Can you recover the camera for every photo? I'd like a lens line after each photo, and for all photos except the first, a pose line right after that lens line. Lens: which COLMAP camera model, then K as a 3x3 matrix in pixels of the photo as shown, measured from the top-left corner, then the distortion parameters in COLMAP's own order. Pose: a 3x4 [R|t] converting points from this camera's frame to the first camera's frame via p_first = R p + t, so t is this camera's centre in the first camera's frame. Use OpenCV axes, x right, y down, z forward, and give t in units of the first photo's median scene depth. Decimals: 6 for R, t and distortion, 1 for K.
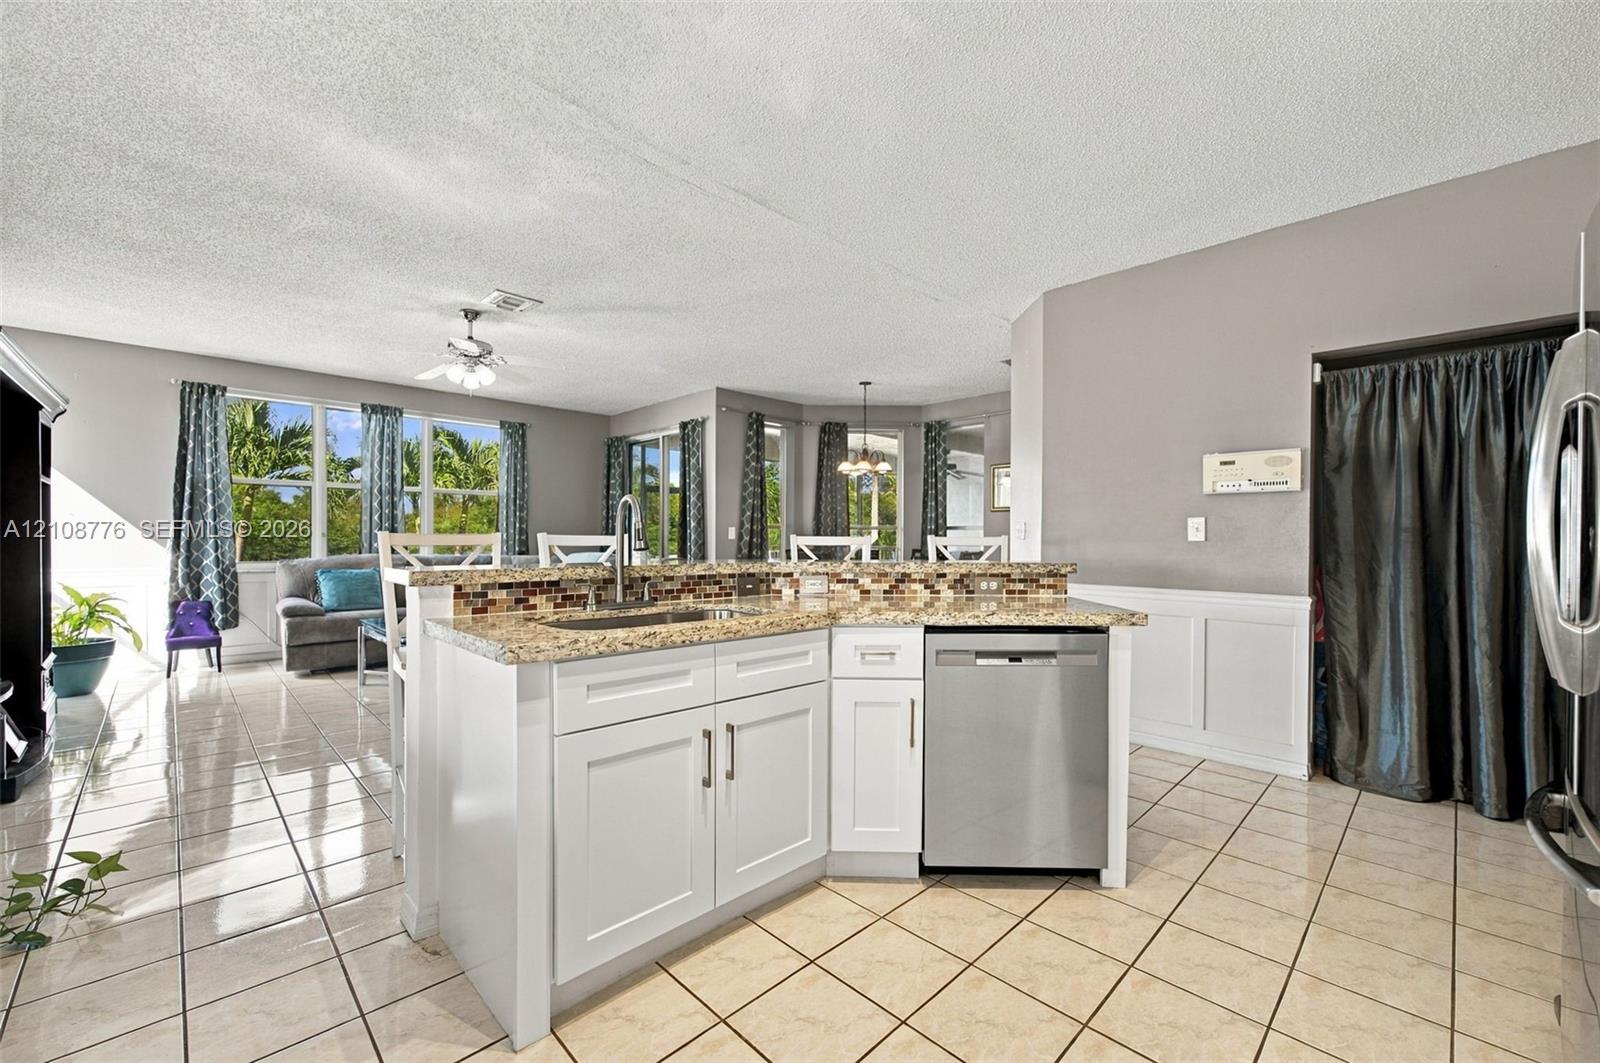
lens RADIAL K [[655.3, 0, 798.6], [0, 655.3, 538.2], [0, 0, 1]] dist [-0.009563, 0.000363]
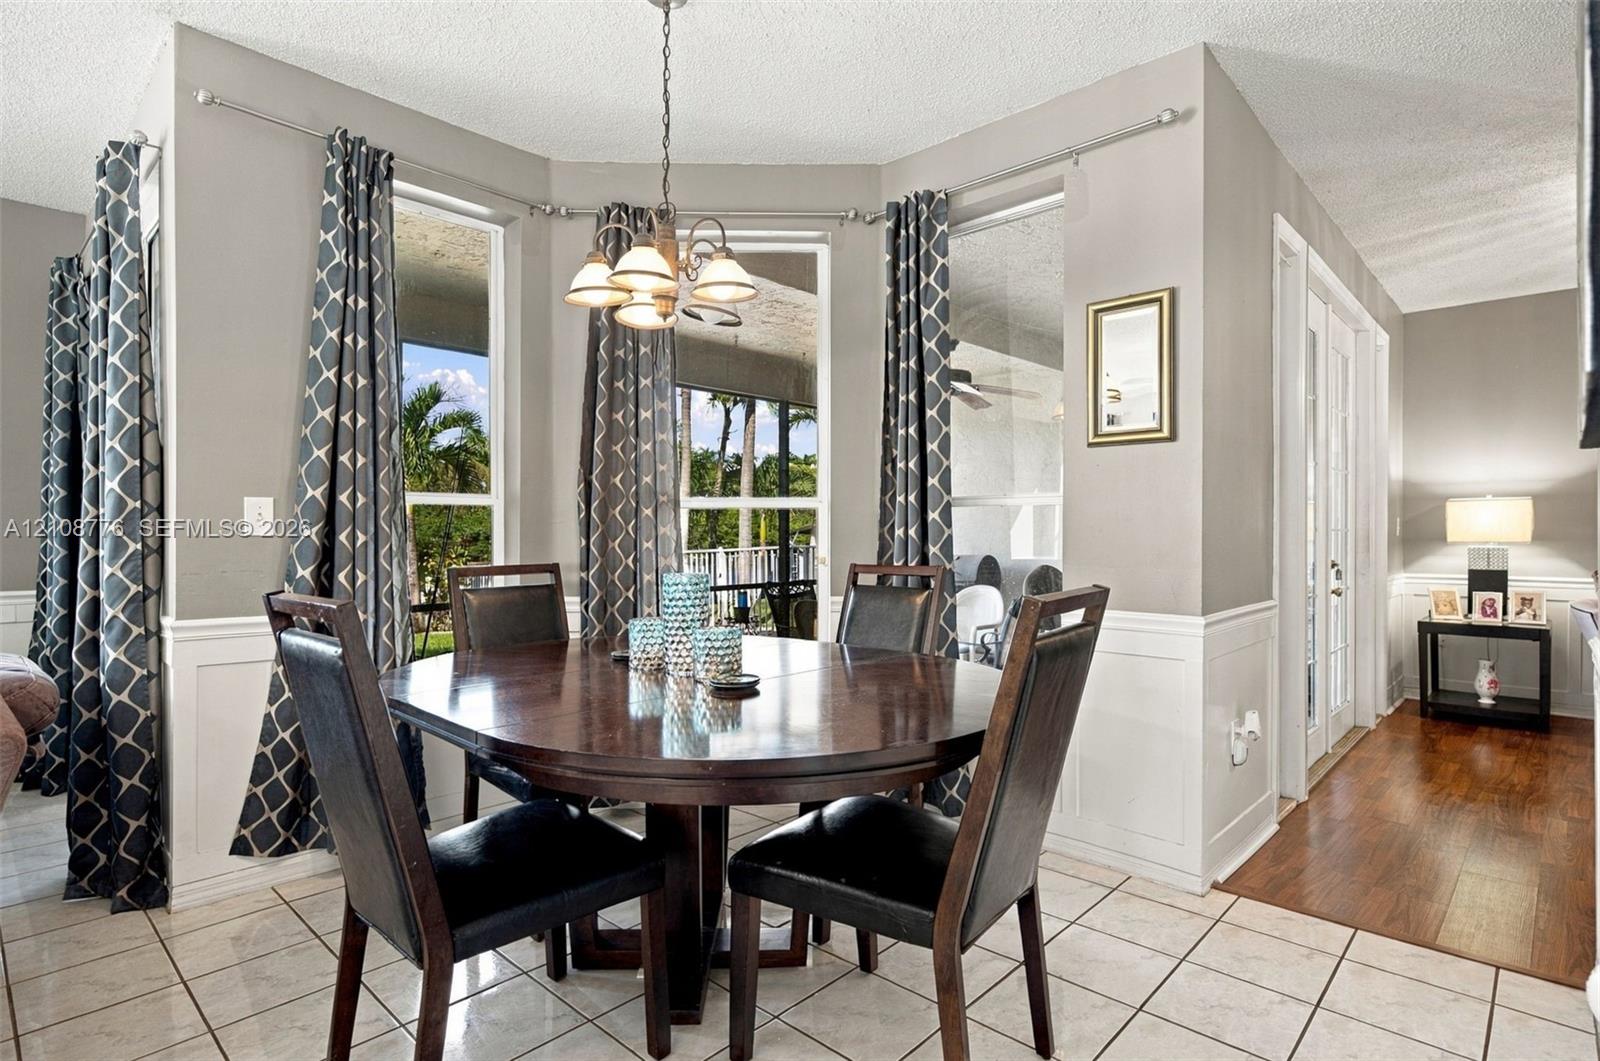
lens RADIAL K [[821.1, 0, 794.9], [0, 821.1, 539.0], [0, 0, 1]] dist [-0.016174, 0.000910]
pose [[0.999283, -0.002897, 0.037742, 0.127552], [0.002707, 0.999983, 0.005099, 0.001008], [-0.037756, -0.004993, 0.999274, 0.571606]]
